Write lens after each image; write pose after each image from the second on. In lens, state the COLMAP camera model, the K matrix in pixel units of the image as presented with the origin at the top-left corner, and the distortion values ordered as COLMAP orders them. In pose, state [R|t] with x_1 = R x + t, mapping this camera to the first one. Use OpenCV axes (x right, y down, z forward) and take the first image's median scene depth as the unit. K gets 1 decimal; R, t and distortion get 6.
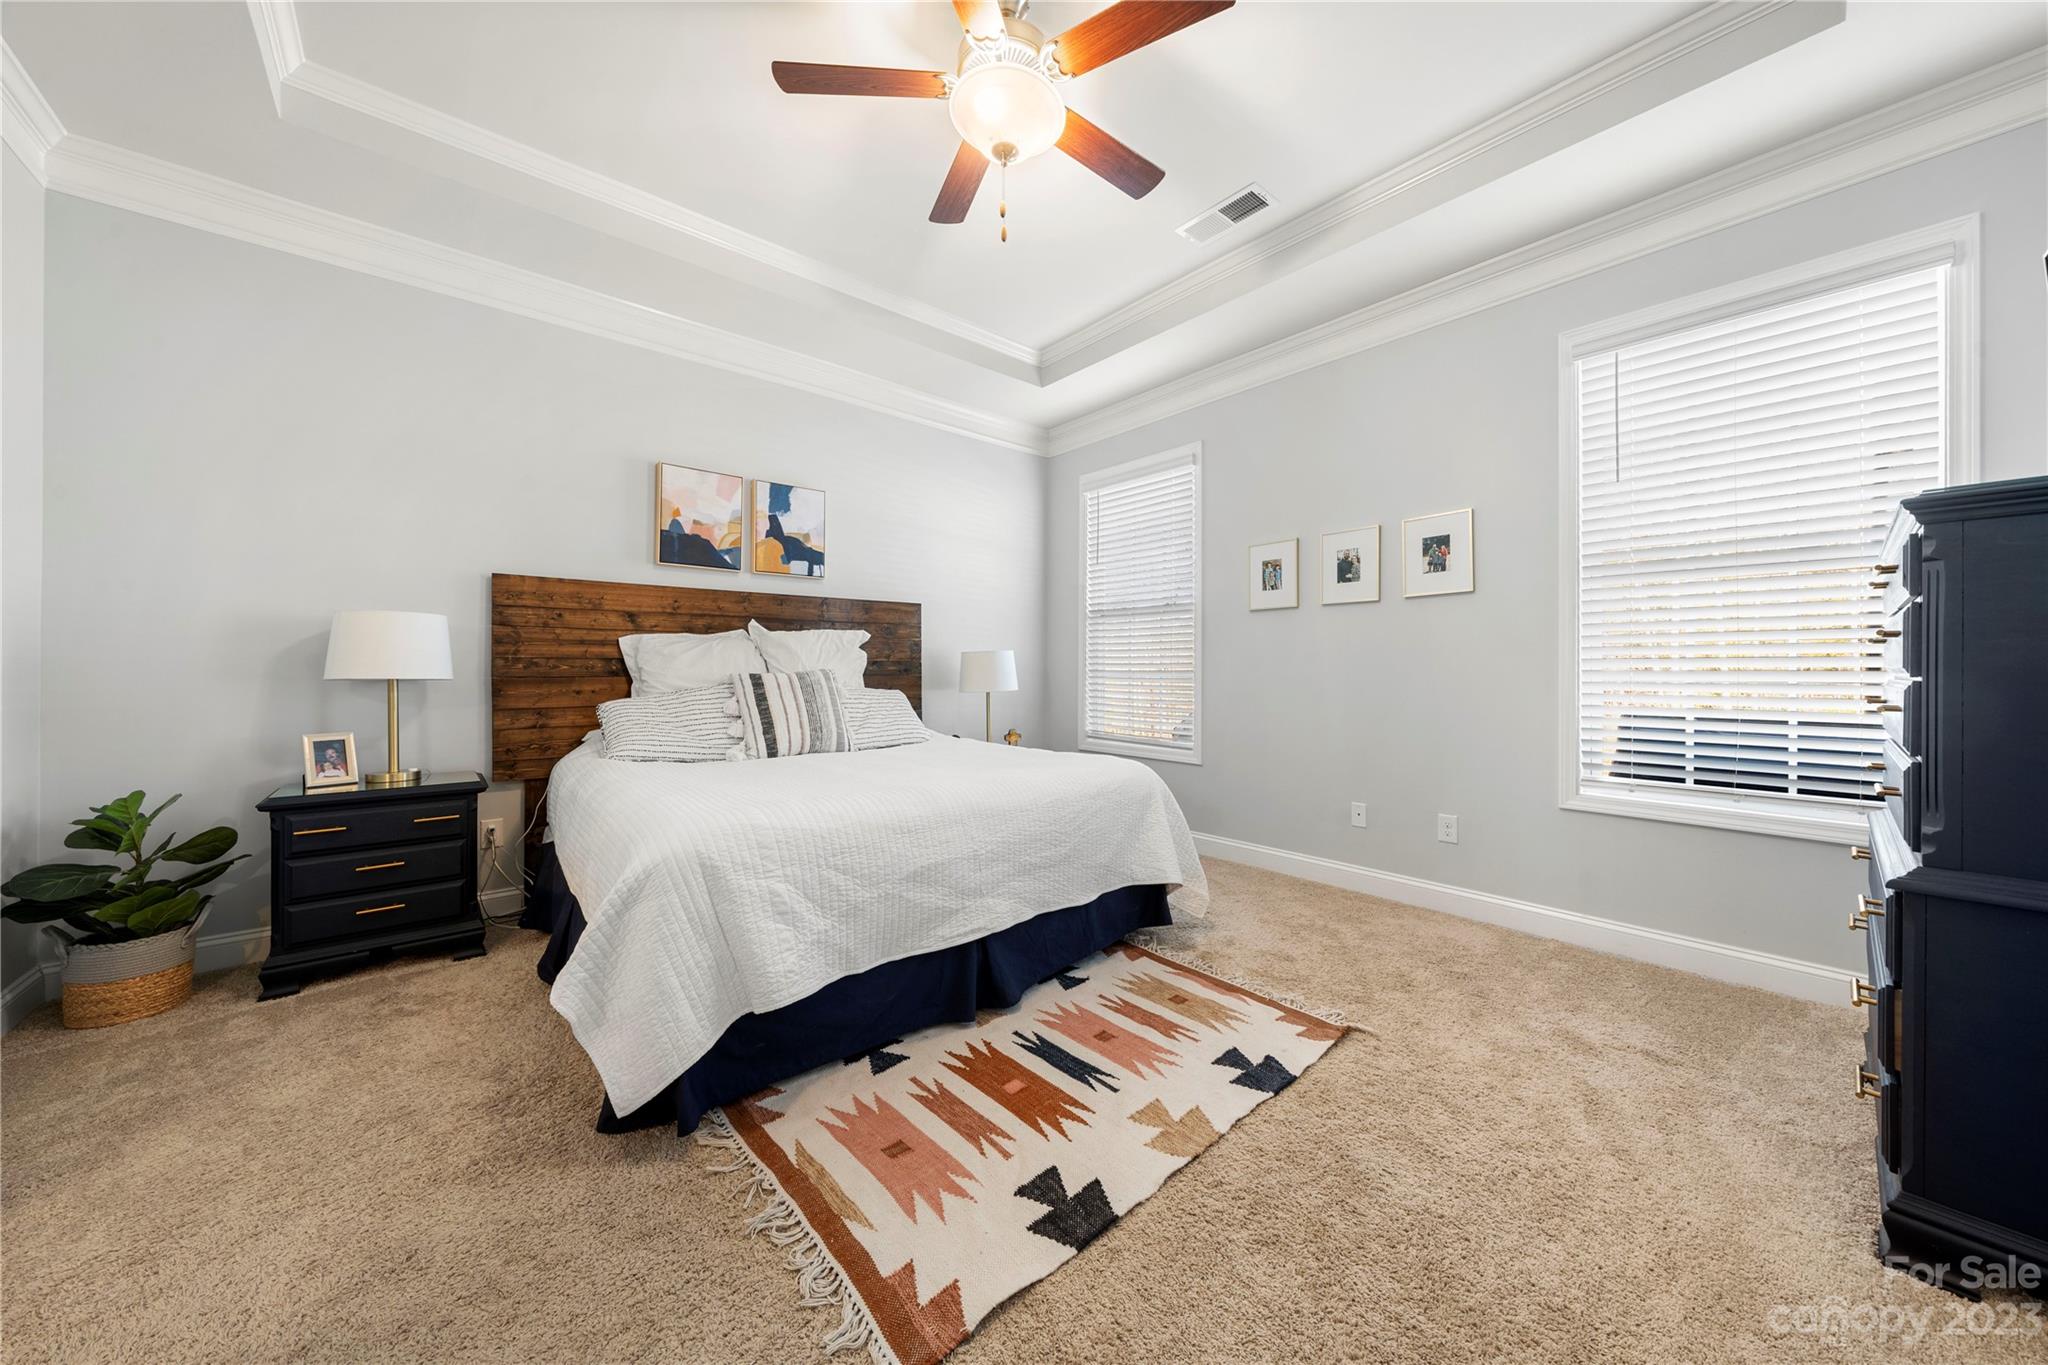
lens RADIAL K [[707.0, 0, 1020.8], [0, 707.0, 677.8], [0, 0, 1]] dist [-0.000399, -0.000047]
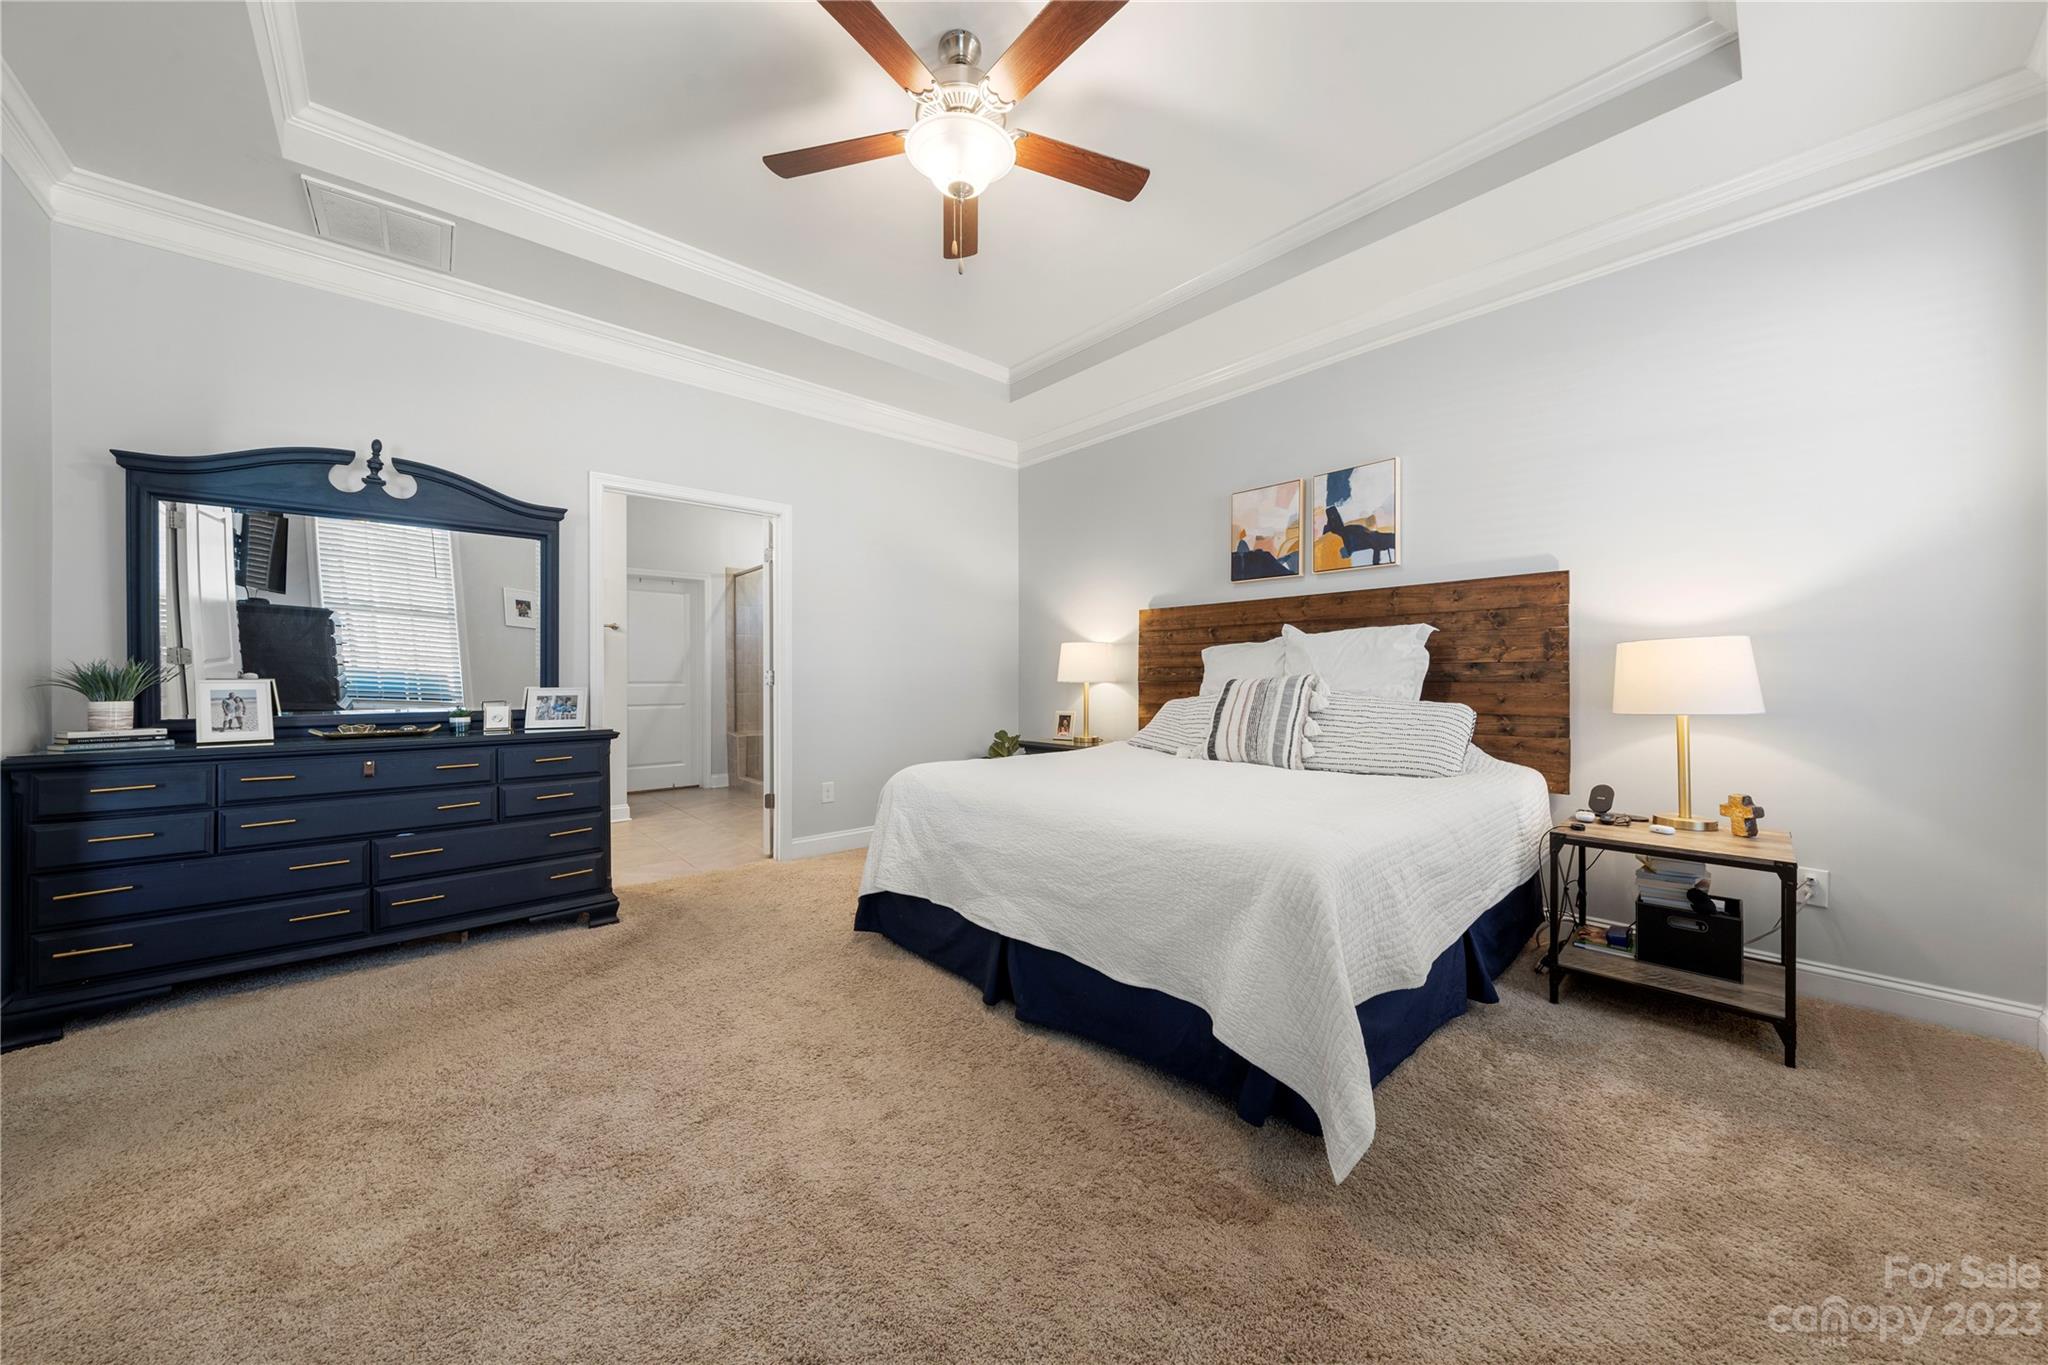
lens RADIAL K [[707.0, 0, 1023.2], [0, 707.0, 675.7], [0, 0, 1]] dist [-0.000399, -0.000047]
pose [[0.019163, -0.004372, -0.999807, 0.582624], [-0.012077, 0.999916, -0.004604, -0.002206], [0.999743, 0.012163, 0.019109, 0.604181]]
